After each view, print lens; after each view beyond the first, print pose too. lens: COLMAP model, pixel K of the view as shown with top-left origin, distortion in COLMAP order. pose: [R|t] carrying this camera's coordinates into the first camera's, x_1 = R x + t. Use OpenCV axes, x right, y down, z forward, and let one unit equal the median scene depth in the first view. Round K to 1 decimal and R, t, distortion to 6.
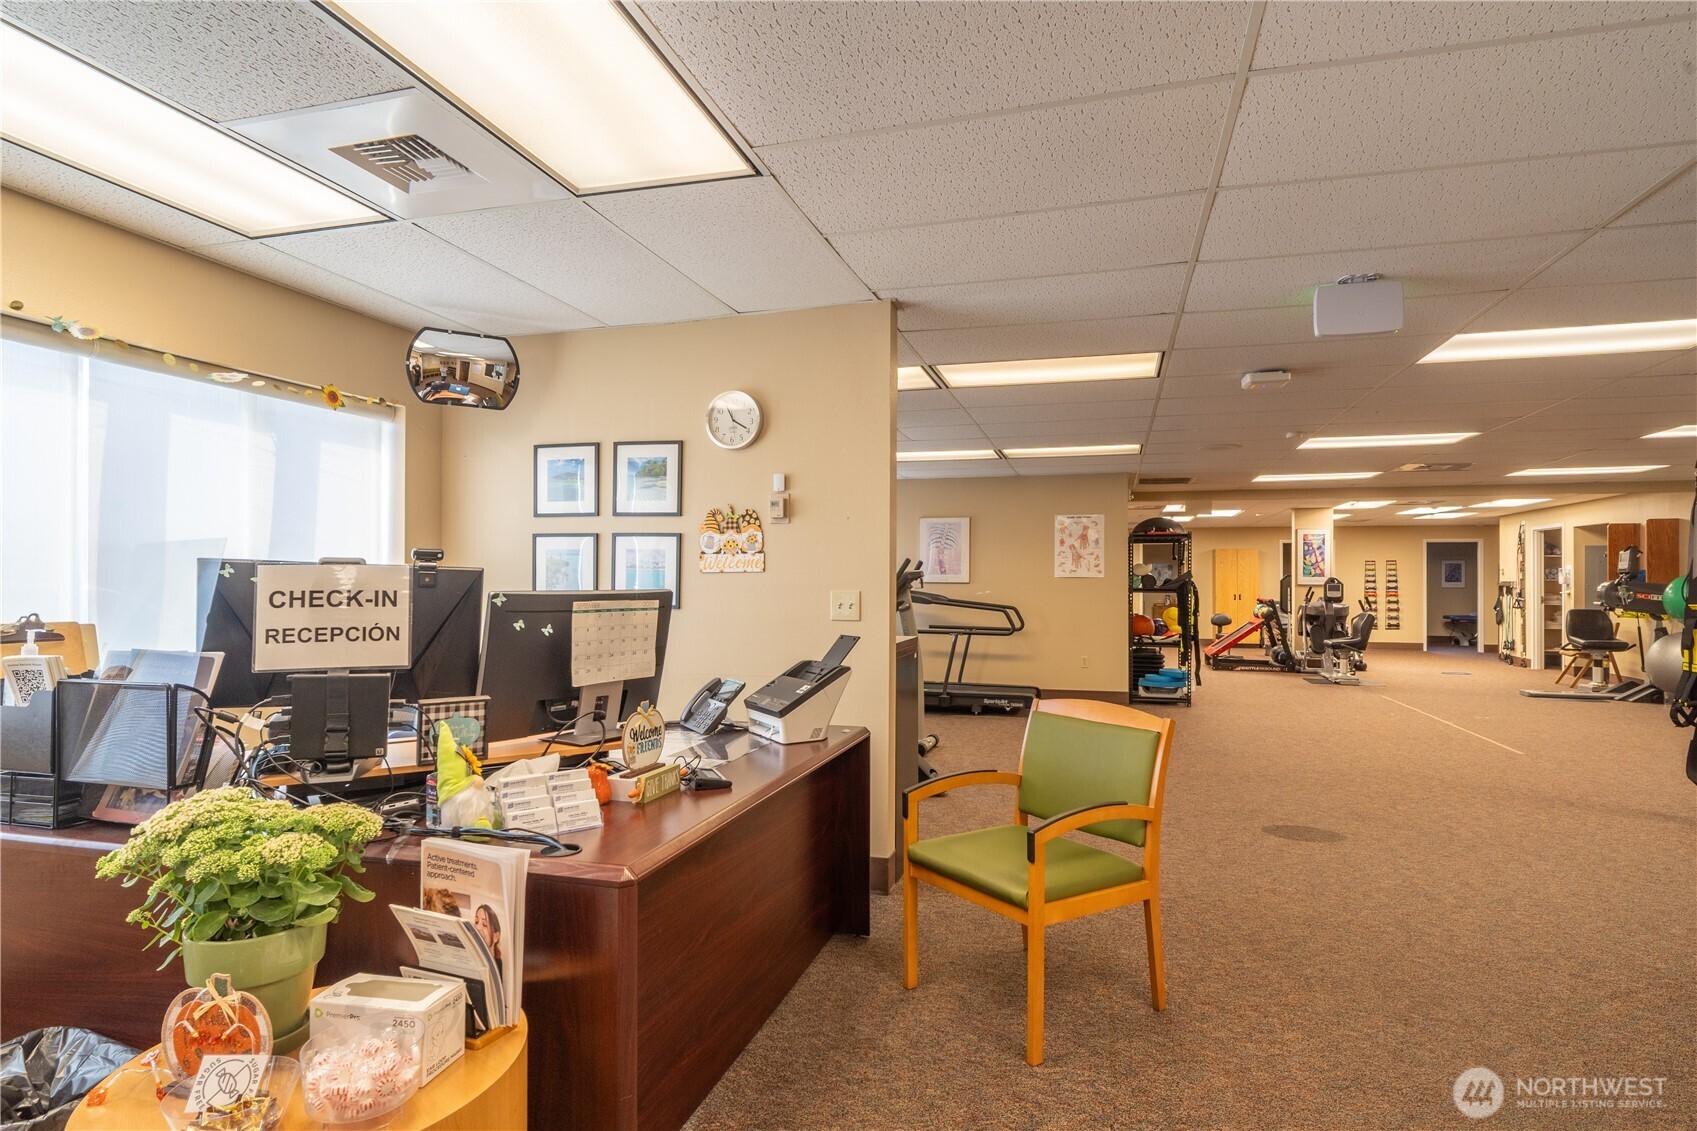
lens RADIAL K [[878.9, 0, 854.1], [0, 878.9, 566.8], [0, 0, 1]] dist [0.000022, -0.000327]
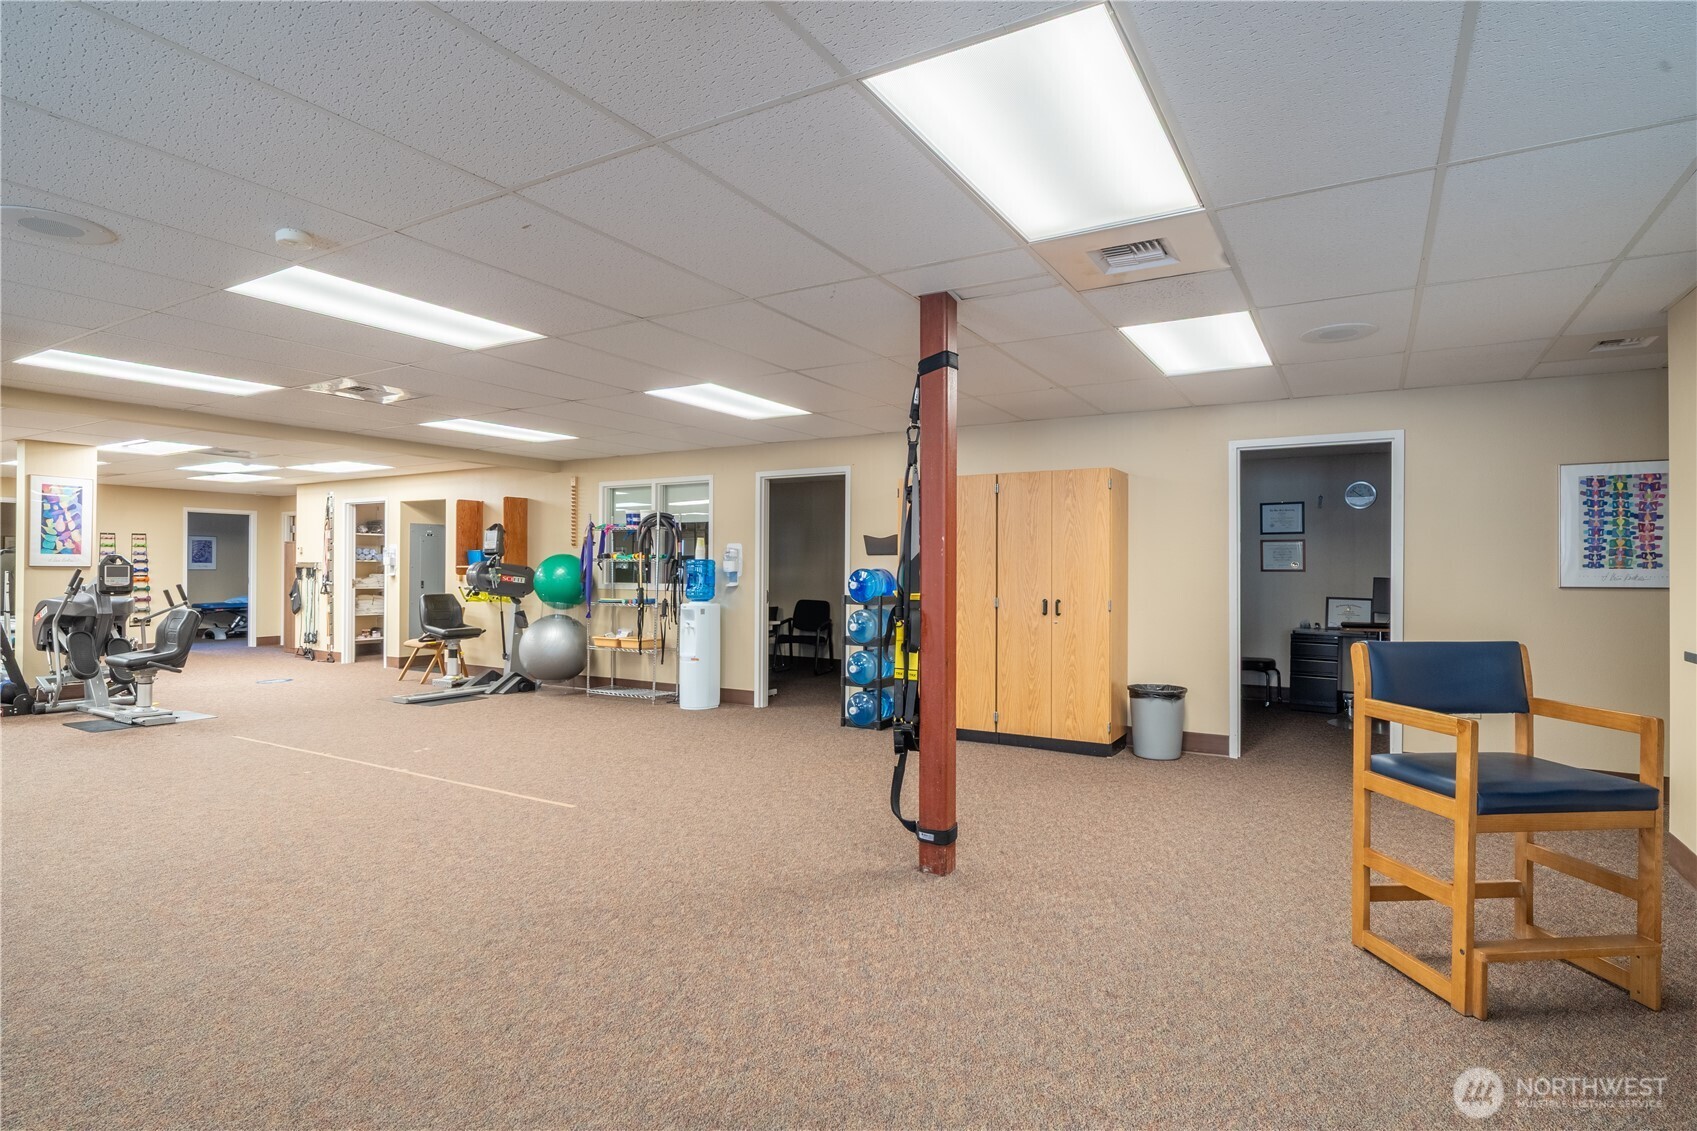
lens RADIAL K [[878.9, 0, 852.8], [0, 878.9, 563.3], [0, 0, 1]] dist [0.000022, -0.000327]
pose [[0.261694, 0.002034, 0.965149, 0.069736], [-0.019565, 0.999803, 0.003198, 0.005207], [-0.964953, -0.019721, 0.261682, 0.300008]]
